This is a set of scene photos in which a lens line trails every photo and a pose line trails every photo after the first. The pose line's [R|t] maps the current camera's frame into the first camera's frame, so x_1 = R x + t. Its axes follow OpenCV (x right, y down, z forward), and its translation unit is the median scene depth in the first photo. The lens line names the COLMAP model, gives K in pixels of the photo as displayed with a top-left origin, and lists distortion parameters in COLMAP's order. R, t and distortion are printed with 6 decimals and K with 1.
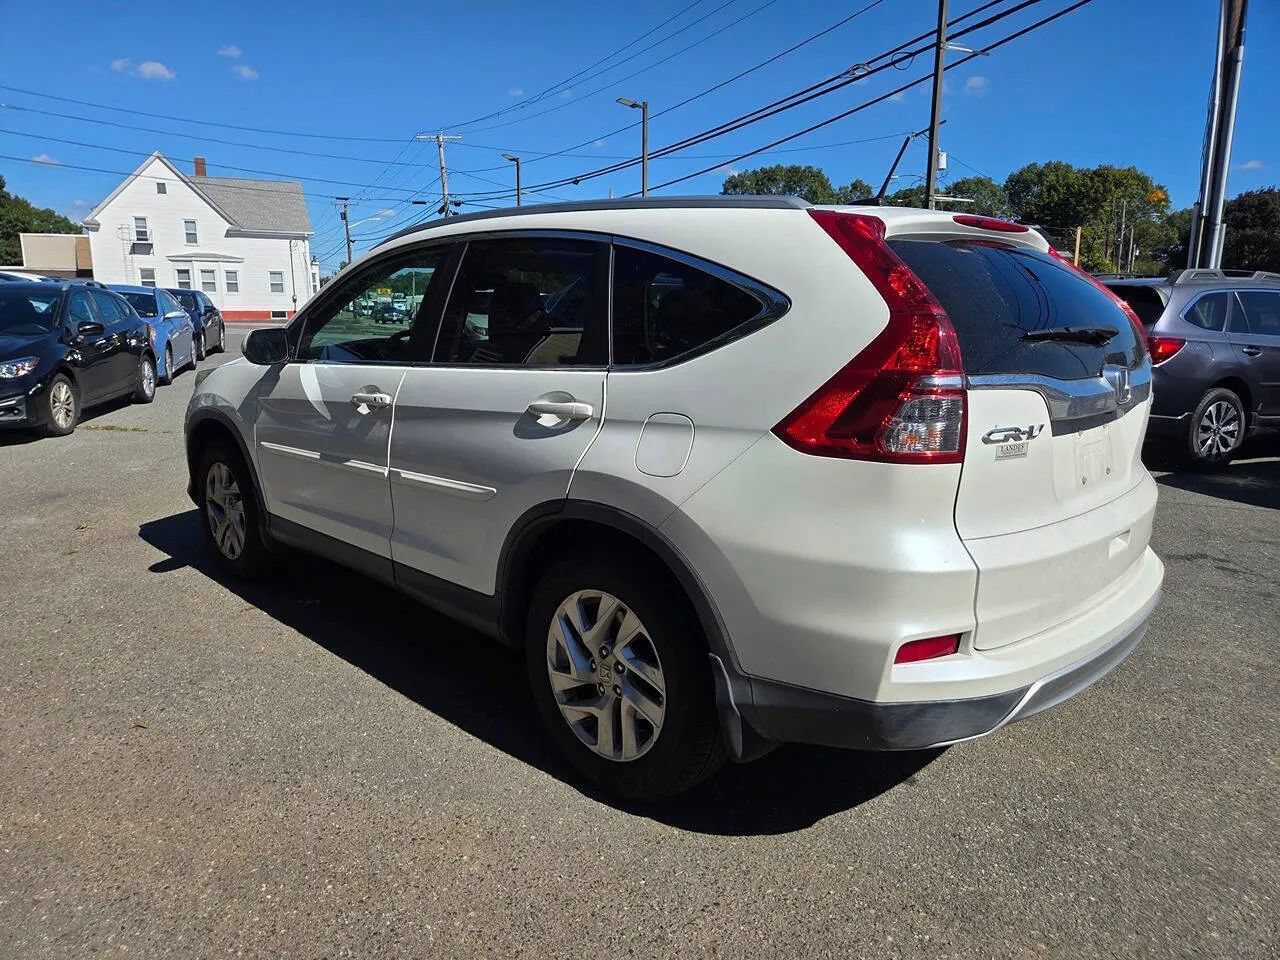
lens RADIAL K [[878.7, 0, 628.6], [0, 878.7, 488.6], [0, 0, 1]] dist [0.065626, -0.047655]
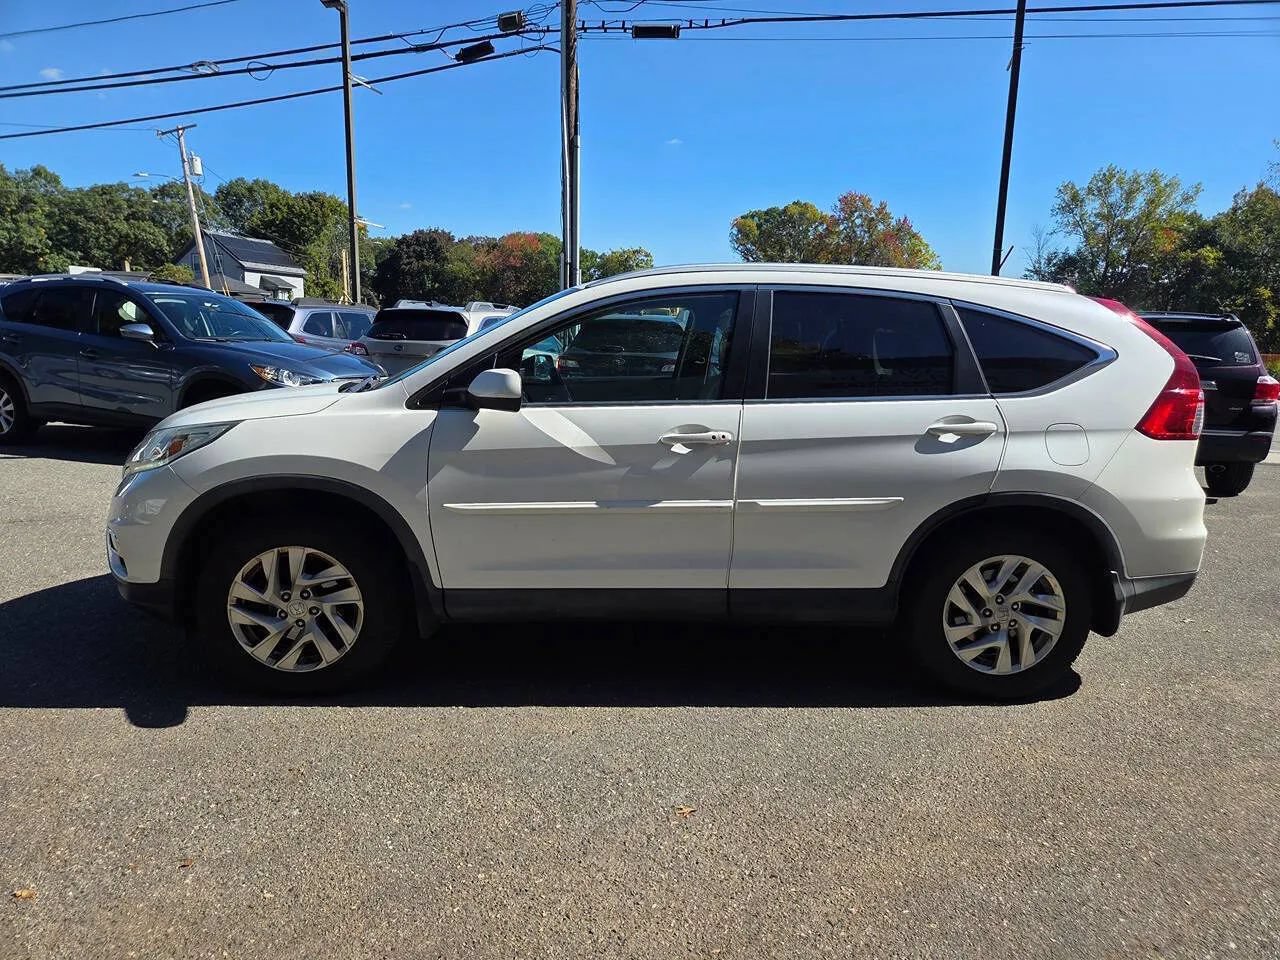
lens RADIAL K [[878.7, 0, 635.6], [0, 878.7, 489.7], [0, 0, 1]] dist [0.065626, -0.047655]
pose [[0.651242, -0.122947, 0.748844, -1.259158], [0.130351, 0.990245, 0.049219, -0.114857], [-0.747591, 0.065560, 0.660916, 0.430720]]
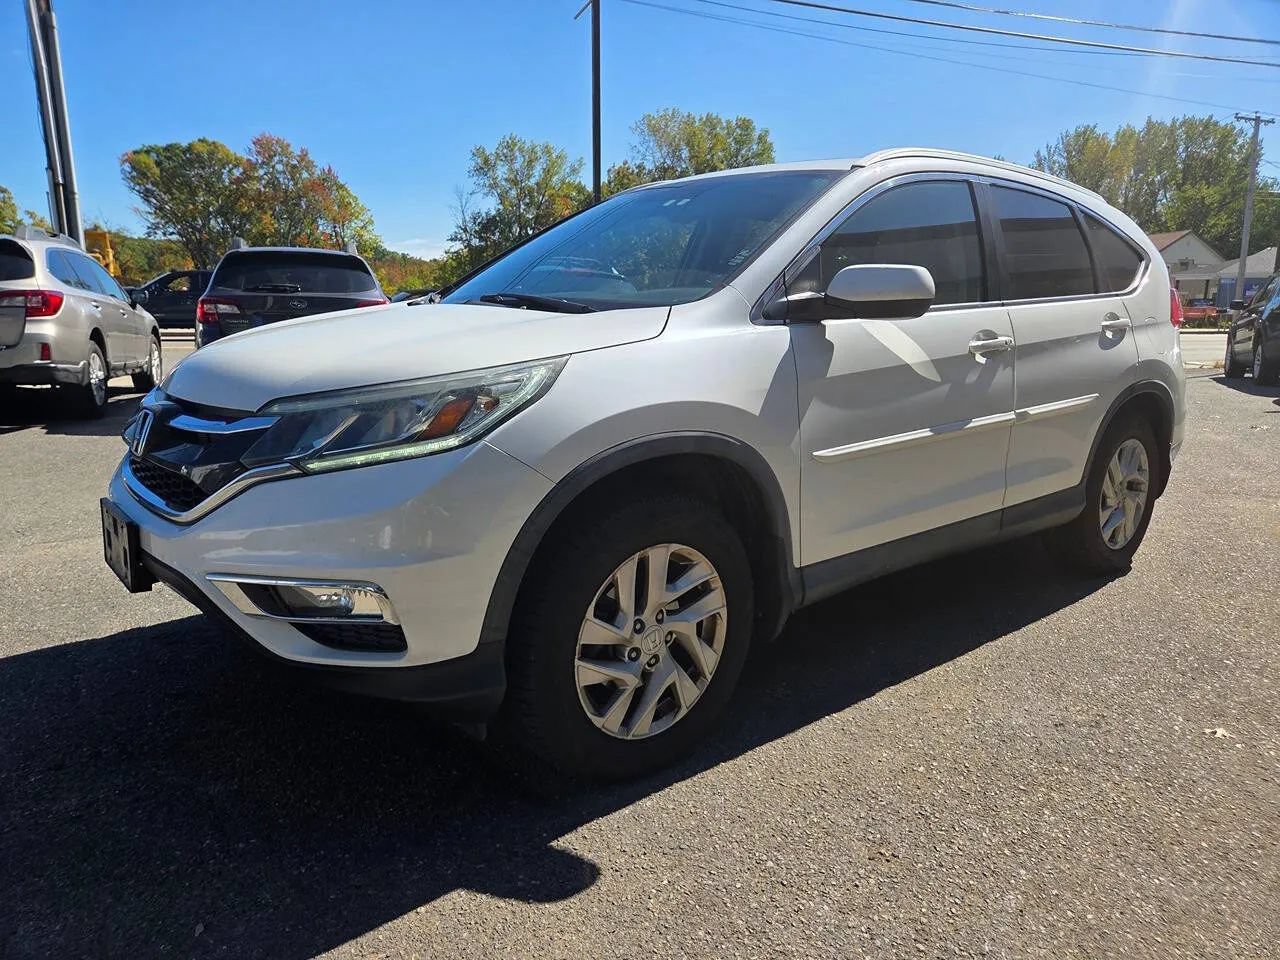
lens RADIAL K [[878.7, 0, 632.5], [0, 878.7, 482.3], [0, 0, 1]] dist [0.065626, -0.047655]
pose [[0.068723, -0.206663, 0.975996, -1.408112], [0.192859, 0.962607, 0.190248, -0.238798], [-0.978817, 0.175155, 0.106010, 1.461336]]
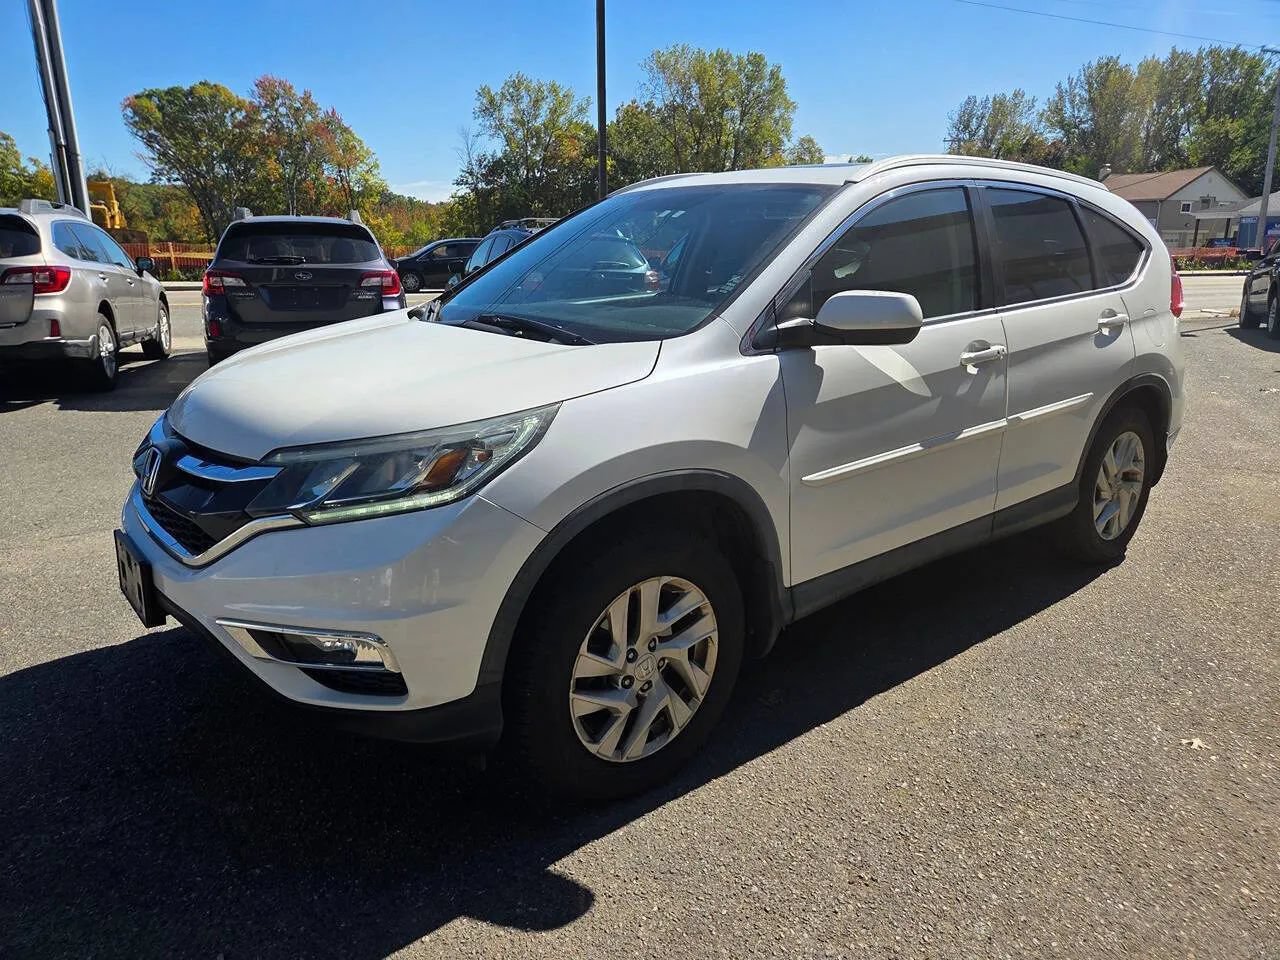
lens RADIAL K [[878.7, 0, 633.6], [0, 878.7, 472.5], [0, 0, 1]] dist [0.065626, -0.047655]
pose [[0.078570, -0.259045, 0.962664, -1.411122], [0.201523, 0.949841, 0.239147, -0.317687], [-0.976327, 0.175209, 0.126833, 1.428001]]
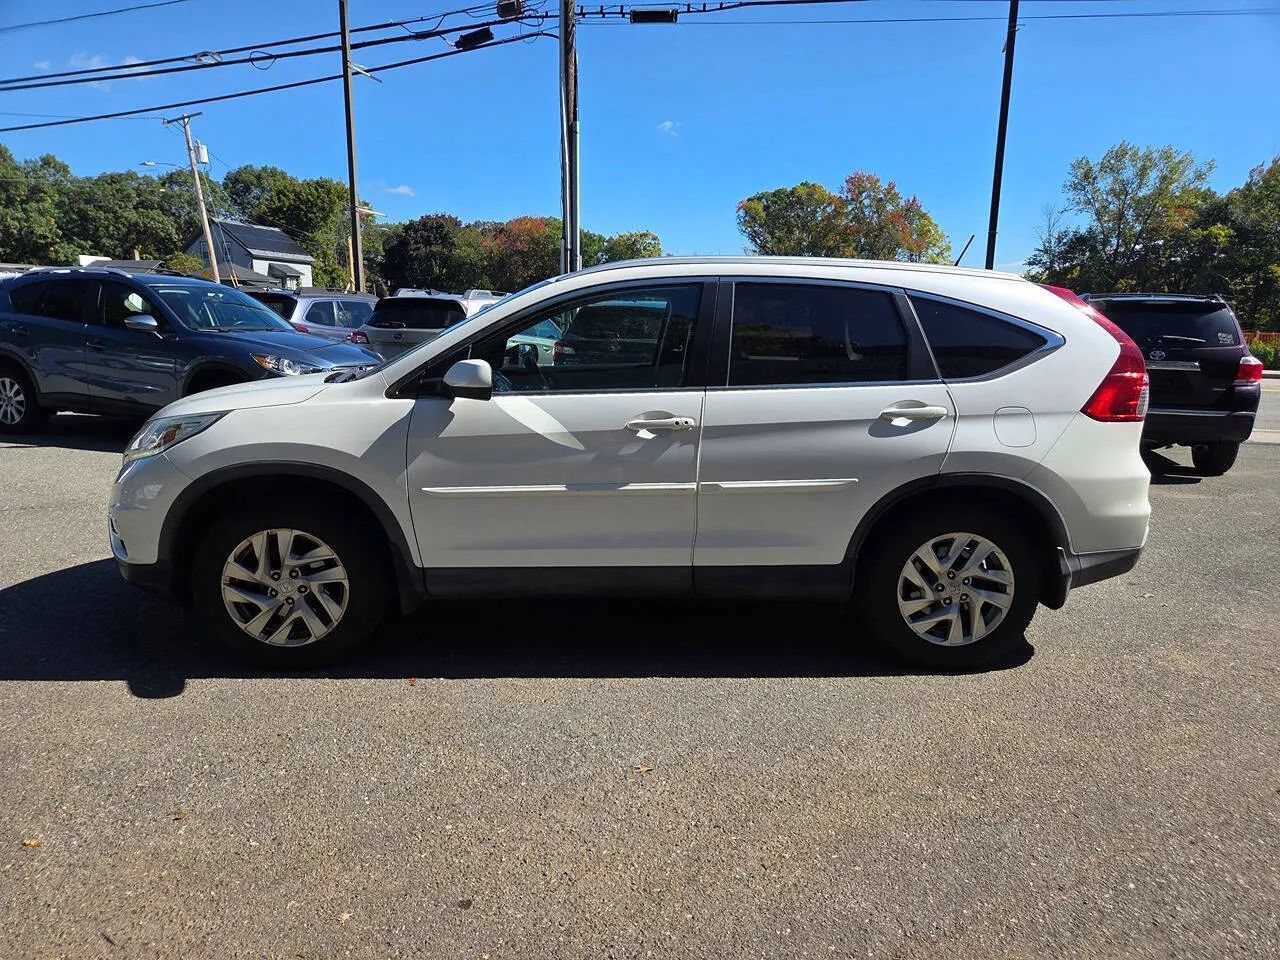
lens RADIAL K [[878.7, 0, 635.8], [0, 878.7, 491.5], [0, 0, 1]] dist [0.065626, -0.047655]
pose [[0.659518, -0.142259, 0.738104, -1.270079], [0.137952, 0.988157, 0.067189, -0.108689], [-0.738922, 0.057511, 0.671333, 0.341687]]
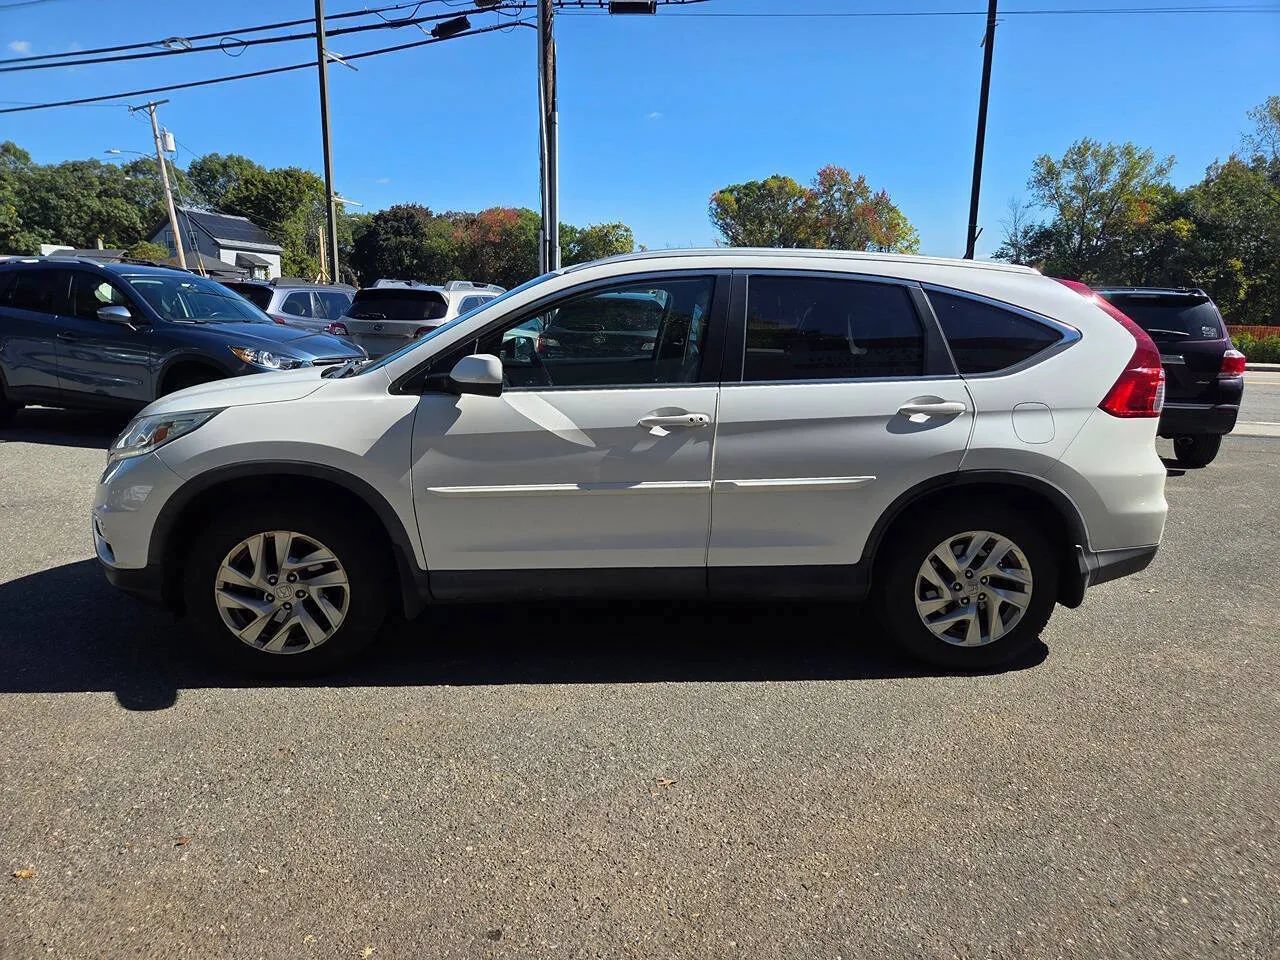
lens RADIAL K [[878.7, 0, 634.0], [0, 878.7, 475.2], [0, 0, 1]] dist [0.065626, -0.047655]
pose [[0.636026, -0.138605, 0.759118, -1.276937], [0.139575, 0.988174, 0.063485, -0.124737], [-0.758940, 0.065576, 0.647850, 0.409378]]
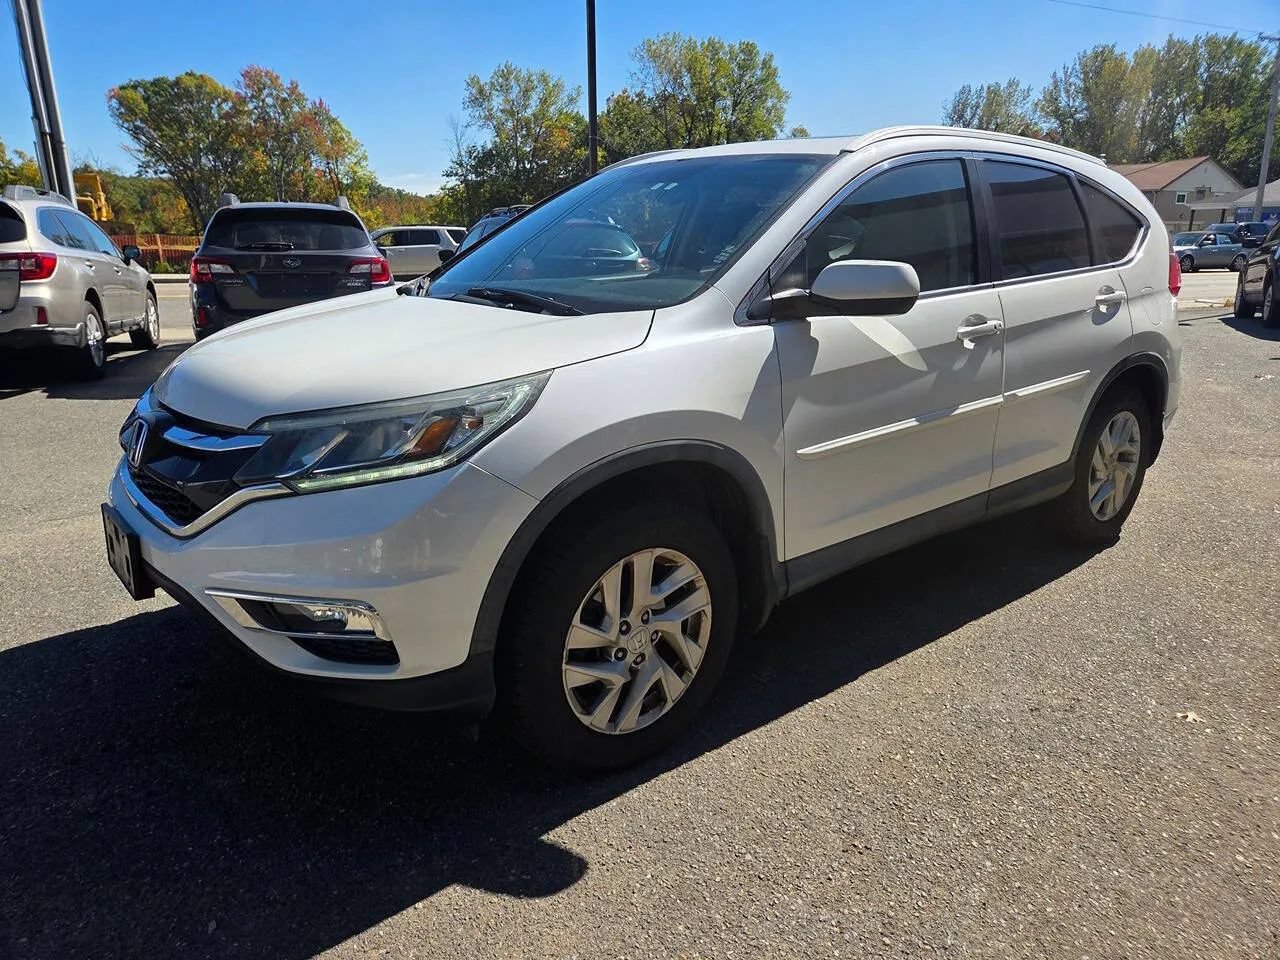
lens RADIAL K [[878.7, 0, 626.0], [0, 878.7, 487.4], [0, 0, 1]] dist [0.065626, -0.047655]
pose [[0.077214, -0.280592, 0.956716, -1.408049], [0.203357, 0.943841, 0.260404, -0.295370], [-0.976055, 0.174448, 0.129938, 1.433795]]
